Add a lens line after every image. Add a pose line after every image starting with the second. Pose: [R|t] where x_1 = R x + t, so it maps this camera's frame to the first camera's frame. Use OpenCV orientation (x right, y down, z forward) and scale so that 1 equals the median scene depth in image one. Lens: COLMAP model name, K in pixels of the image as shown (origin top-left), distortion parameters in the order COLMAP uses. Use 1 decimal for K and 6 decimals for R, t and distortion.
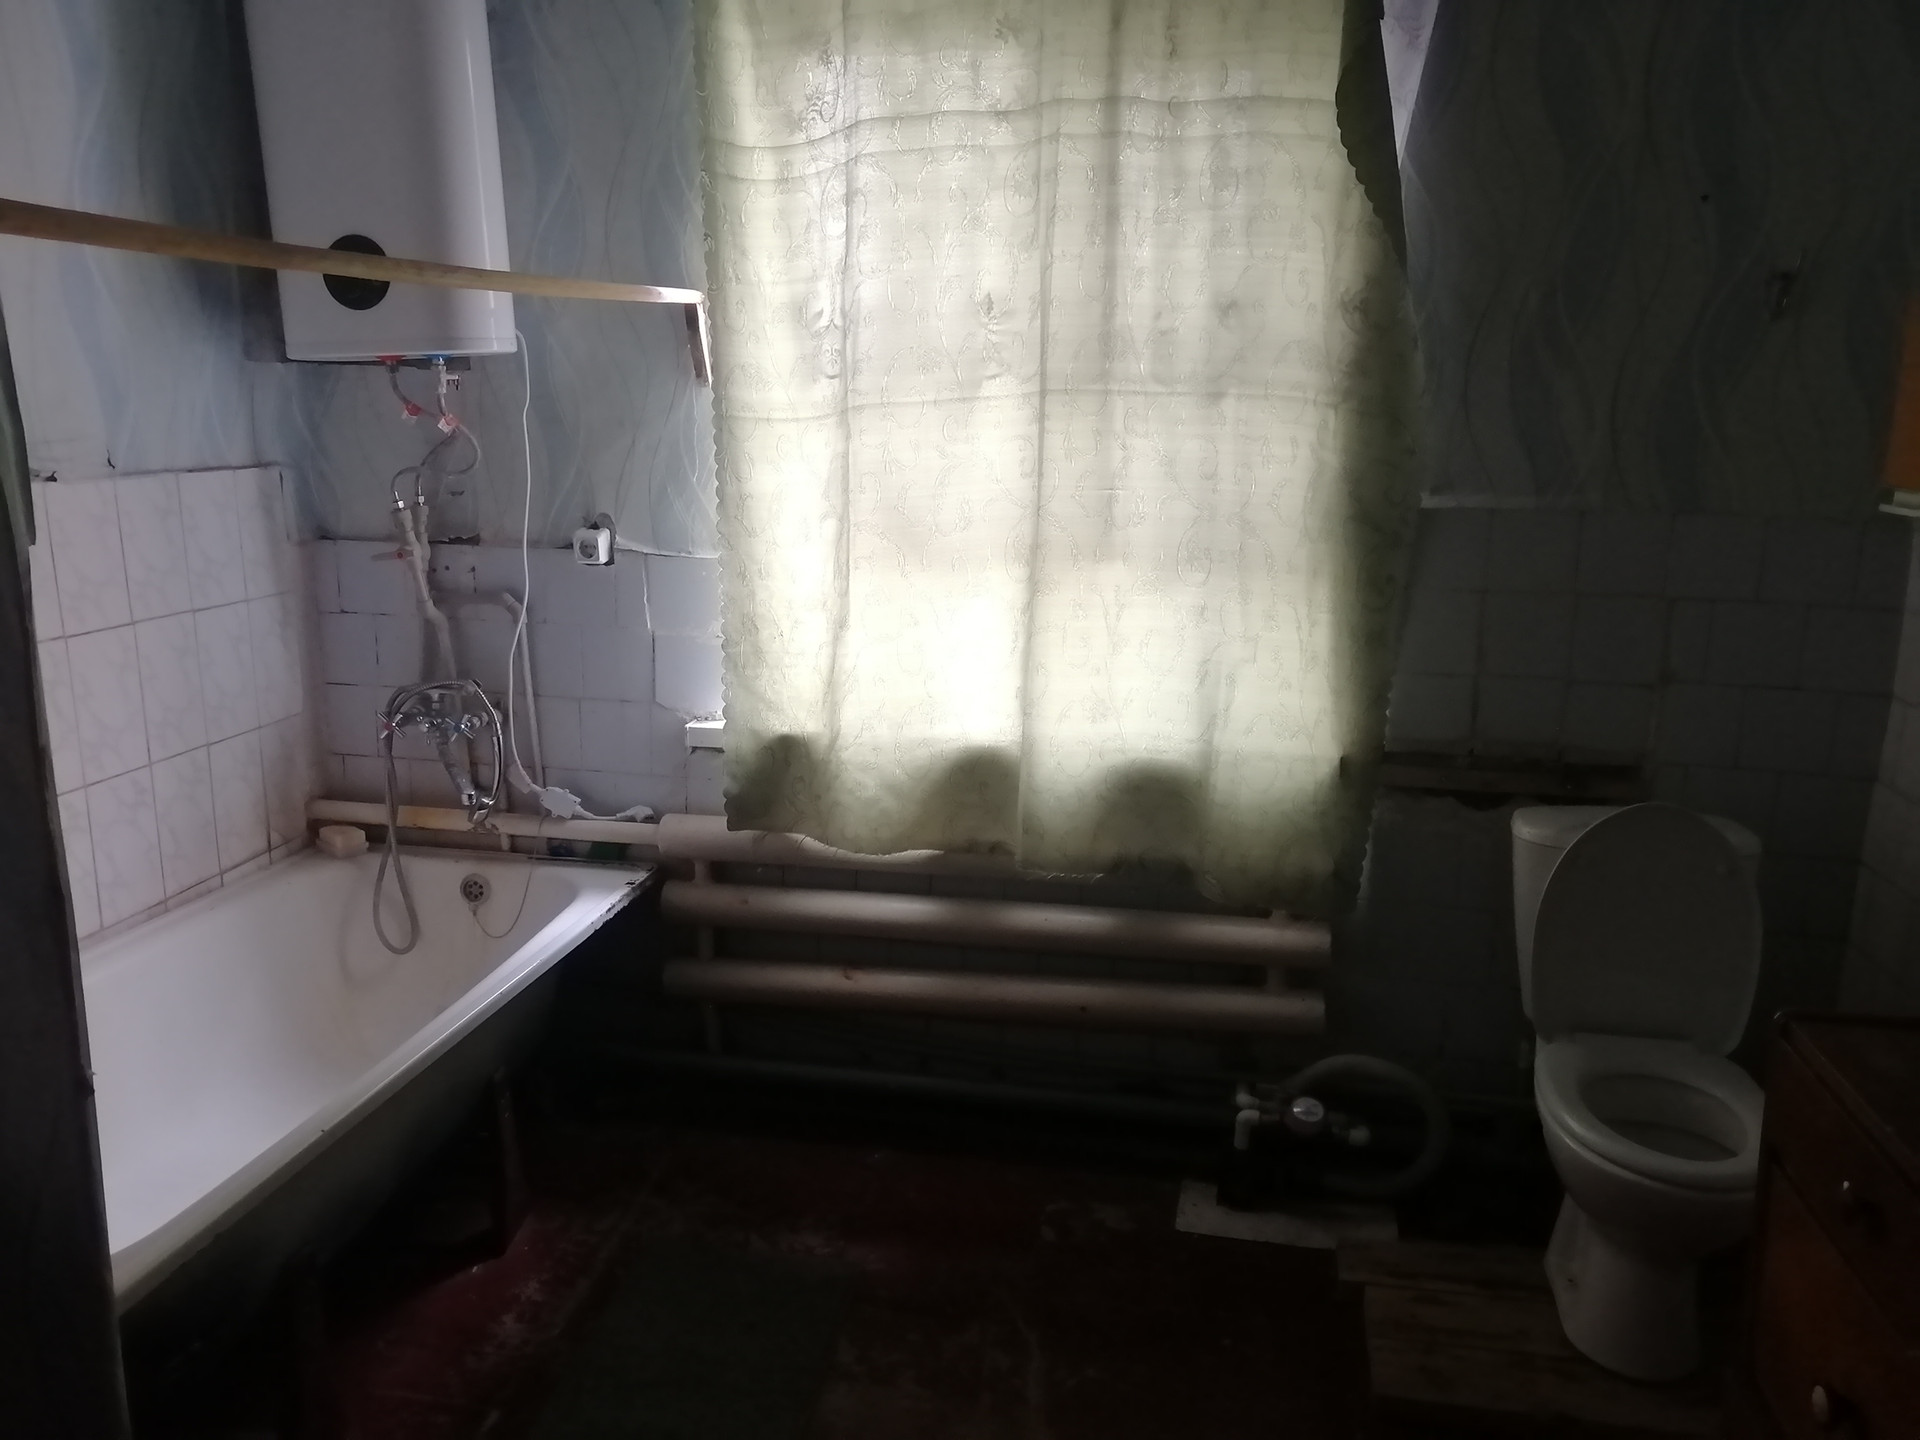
lens RADIAL K [[1517.5, 0, 951.1], [0, 1517.5, 714.4], [0, 0, 1]] dist [0.009443, 0.019548]
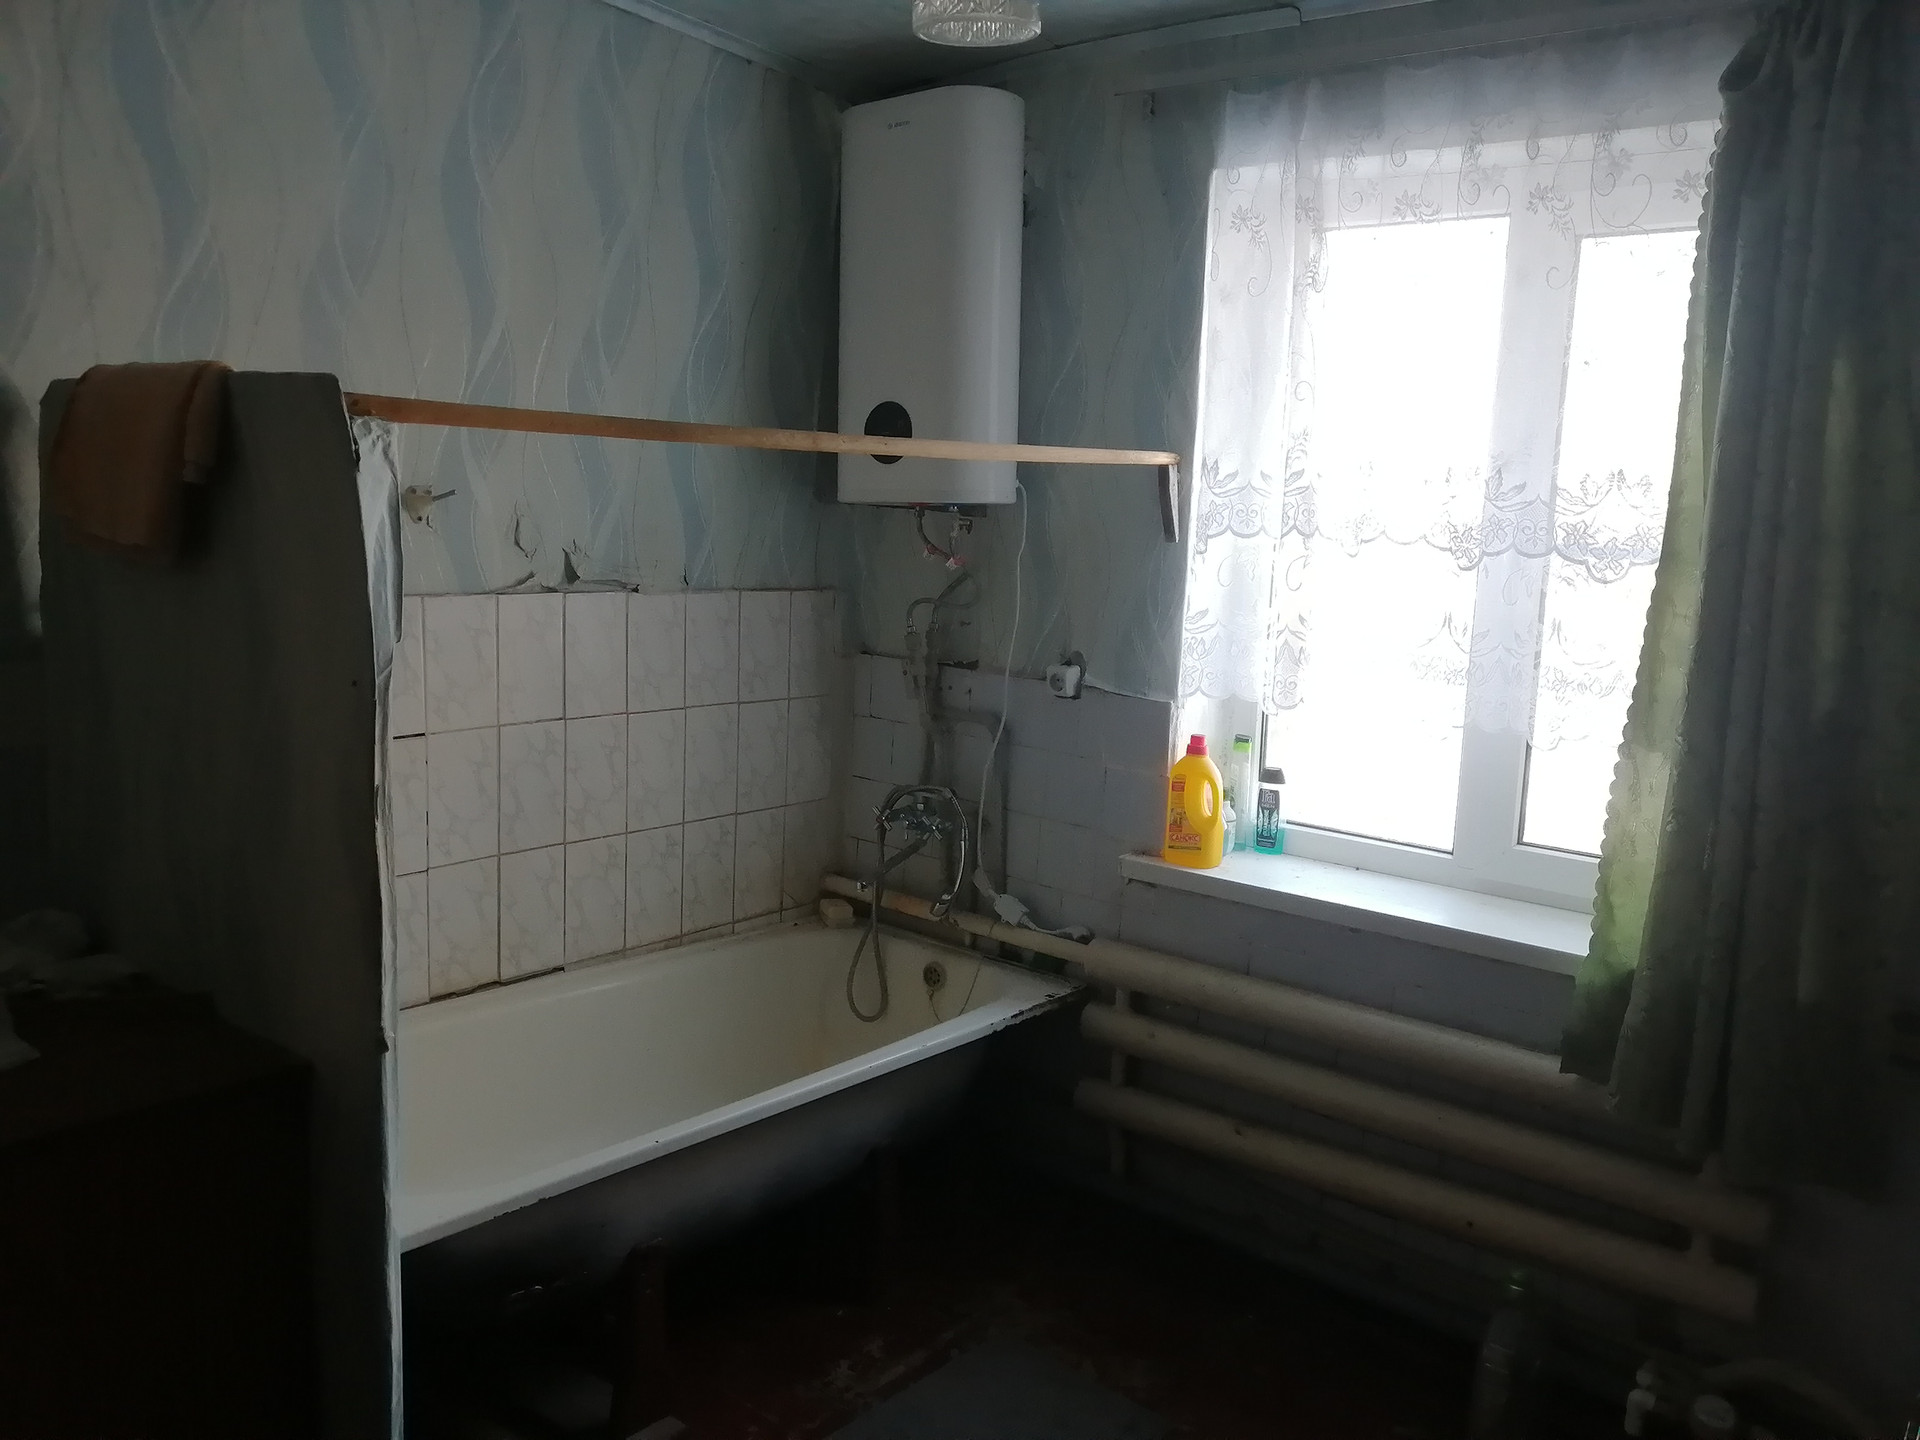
lens RADIAL K [[1517.5, 0, 957.1], [0, 1517.5, 717.4], [0, 0, 1]] dist [0.009443, 0.019548]
pose [[0.878957, 0.104122, -0.465395, 0.205080], [-0.142621, 0.988604, -0.048179, -0.021281], [0.455075, 0.108722, 0.883791, 0.007736]]
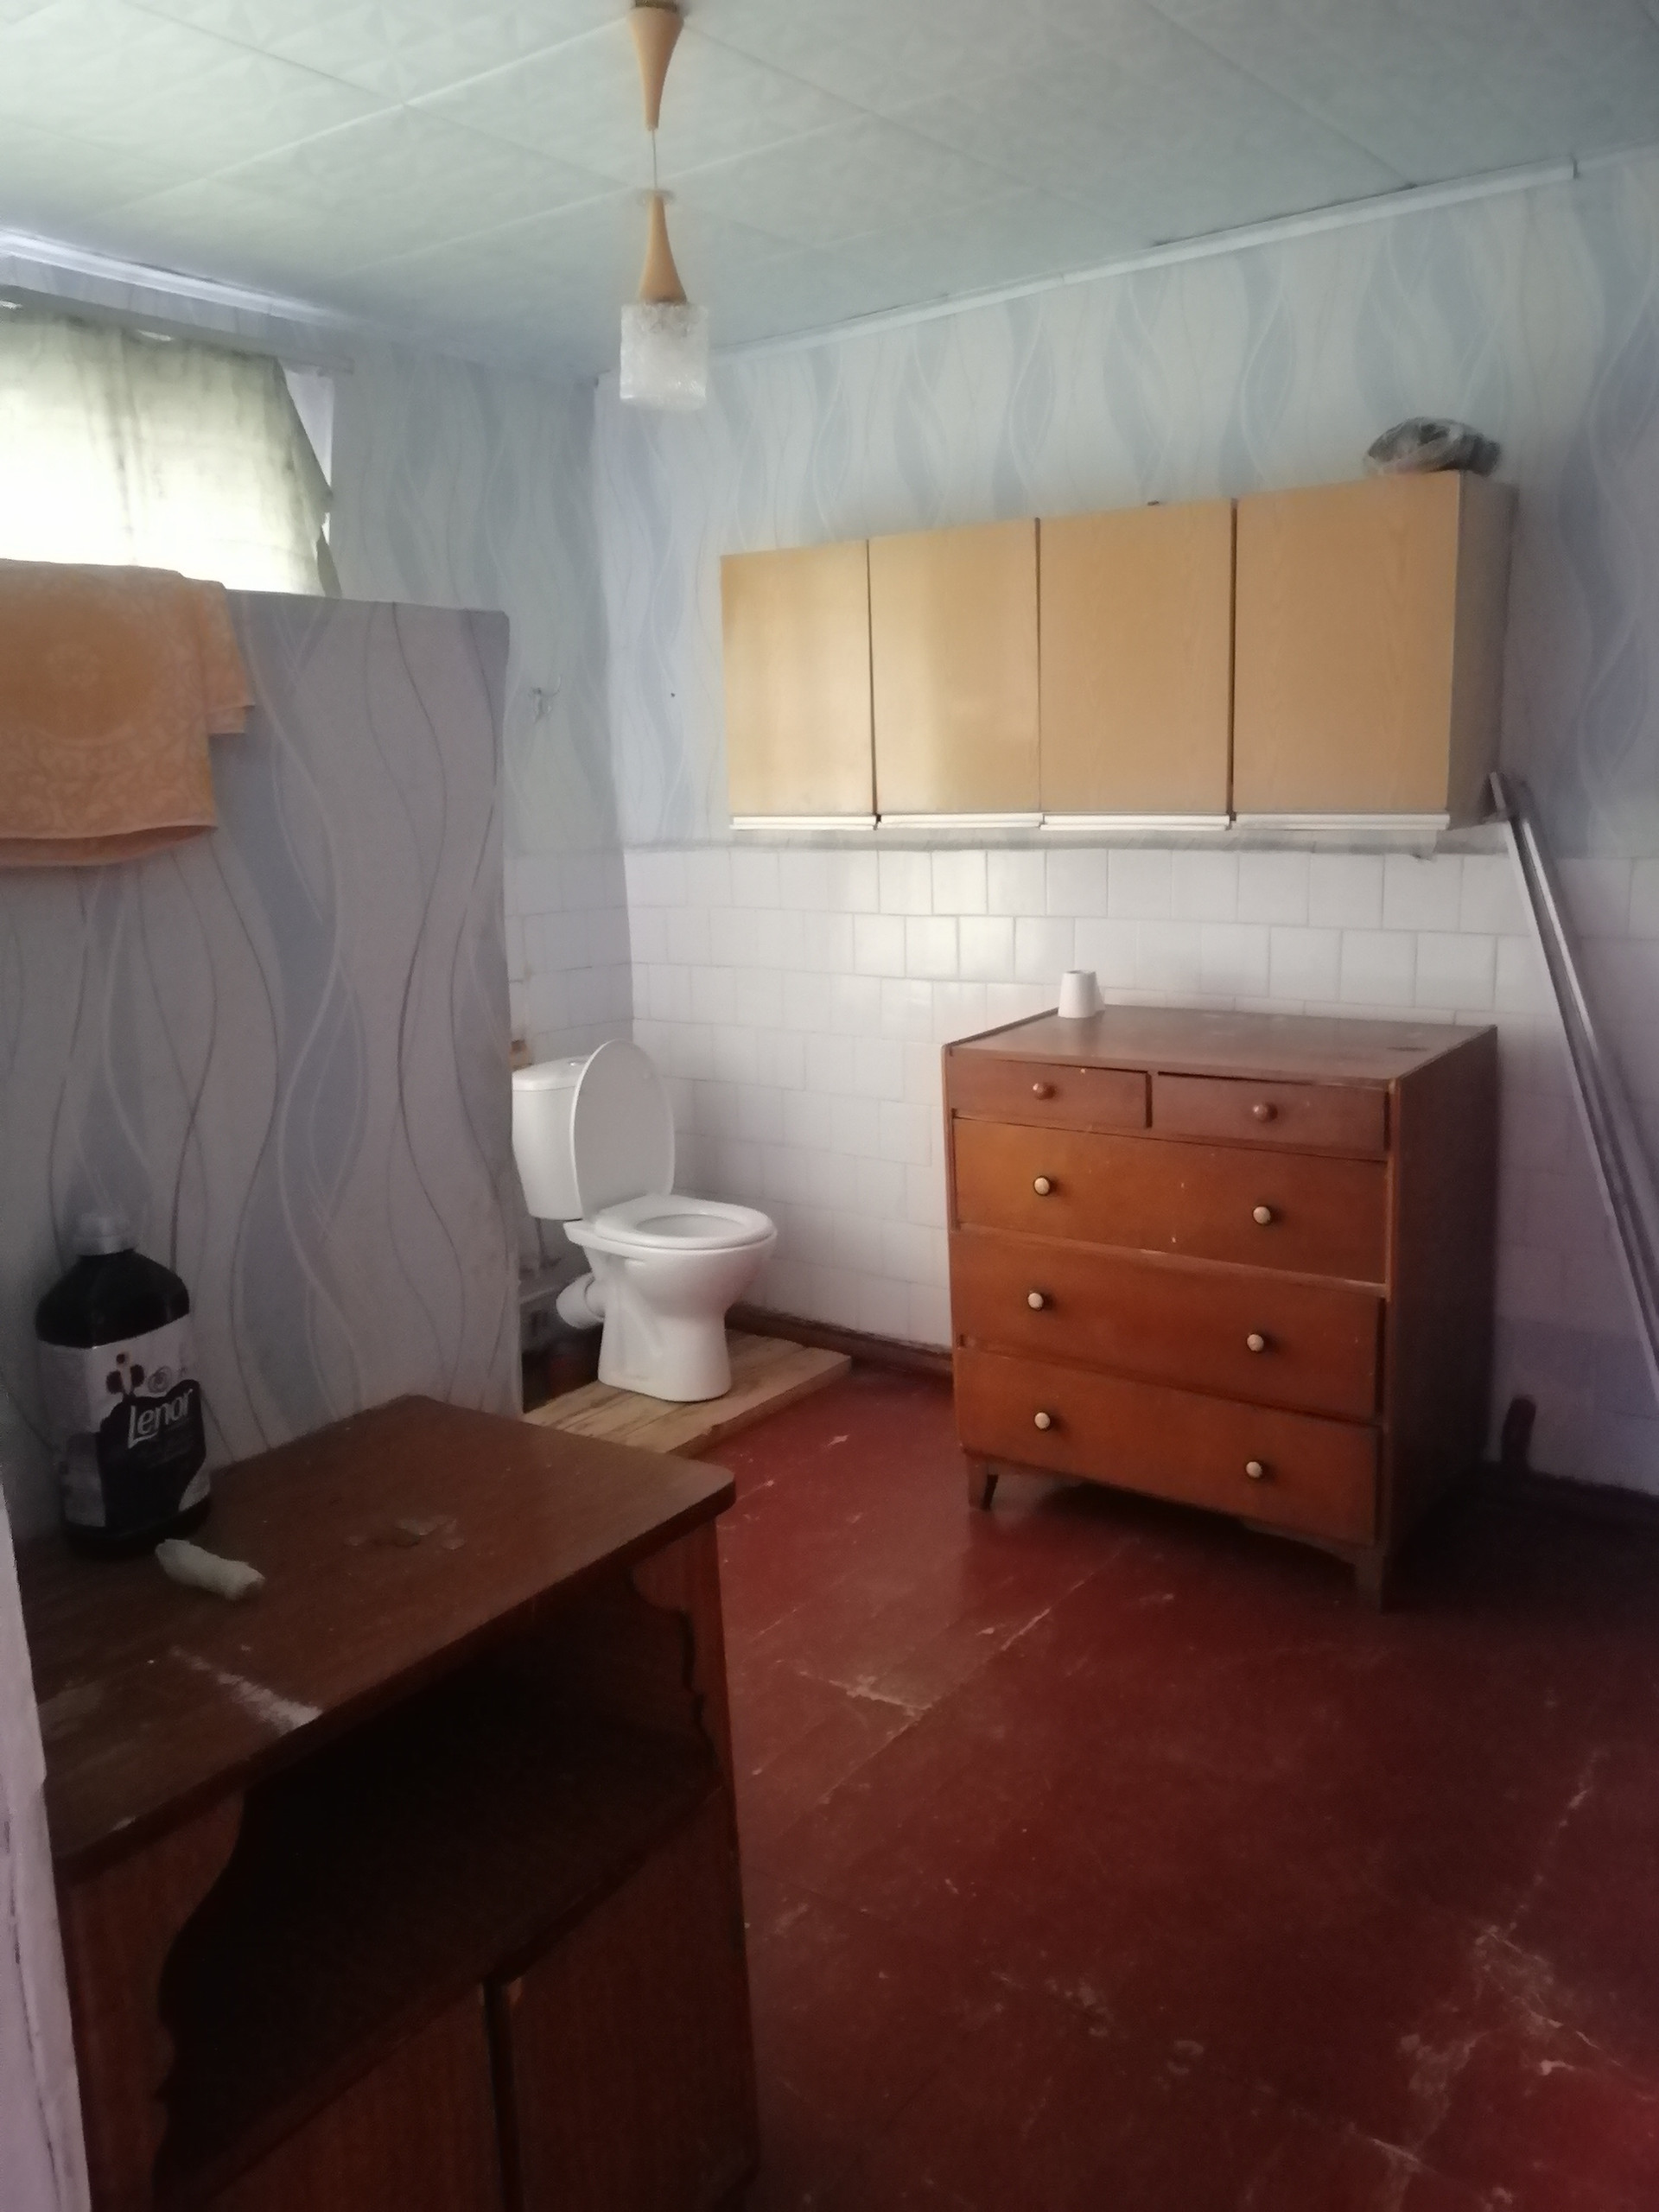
lens RADIAL K [[1748.3, 0, 834.1], [0, 1748.3, 1106.8], [0, 0, 1]] dist [0.009443, 0.019548]
pose [[0.424808, -0.199754, 0.882970, -0.775770], [0.237609, 0.965759, 0.104167, -0.004106], [-0.873544, 0.165550, 0.457726, 0.025610]]
